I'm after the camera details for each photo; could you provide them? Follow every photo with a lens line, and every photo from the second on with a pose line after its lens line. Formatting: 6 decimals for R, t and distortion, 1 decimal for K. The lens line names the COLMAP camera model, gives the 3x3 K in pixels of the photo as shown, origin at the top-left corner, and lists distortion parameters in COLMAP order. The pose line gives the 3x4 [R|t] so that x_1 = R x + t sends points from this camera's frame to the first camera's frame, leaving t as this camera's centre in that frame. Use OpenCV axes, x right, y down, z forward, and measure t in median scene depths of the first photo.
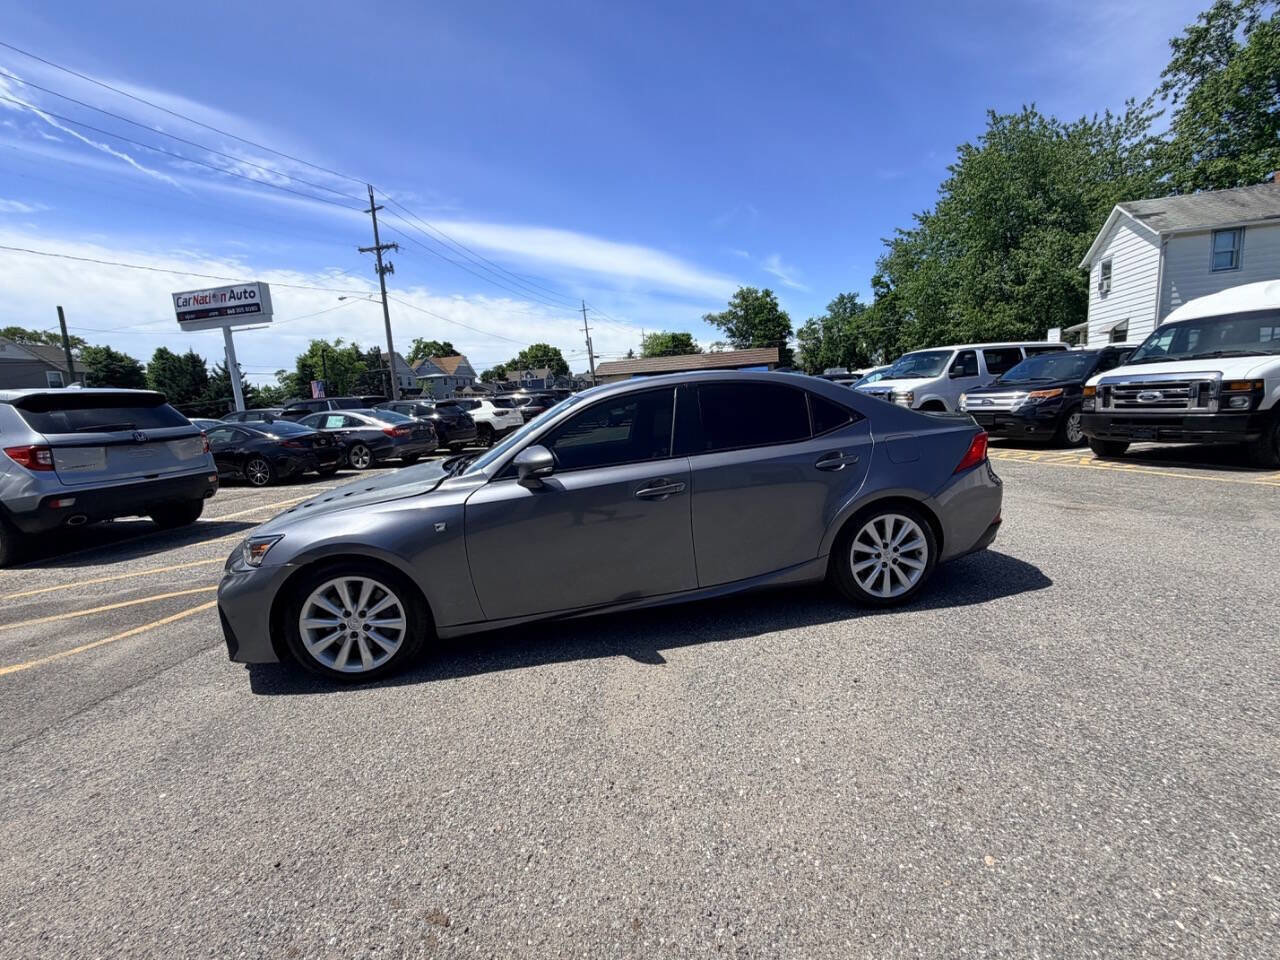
lens RADIAL K [[538.9, 0, 642.5], [0, 538.9, 482.0], [0, 0, 1]] dist [0.000951, -0.000412]
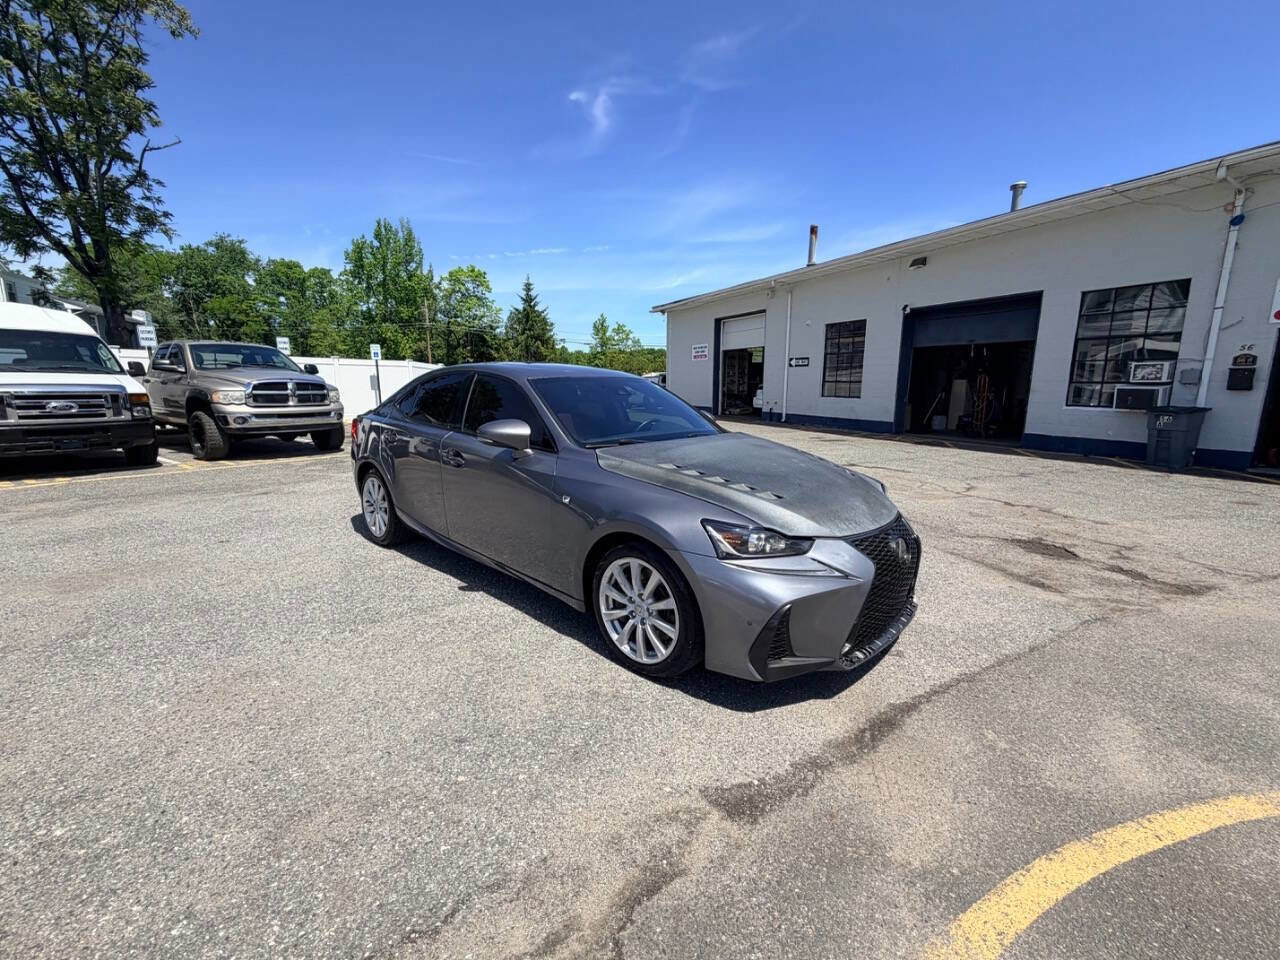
lens RADIAL K [[538.9, 0, 641.3], [0, 538.9, 479.5], [0, 0, 1]] dist [0.000951, -0.000412]
pose [[-0.609925, -0.082488, 0.788154, -0.125194], [0.145665, 0.965951, 0.213822, -0.021990], [-0.778956, 0.245222, -0.577142, 0.195834]]
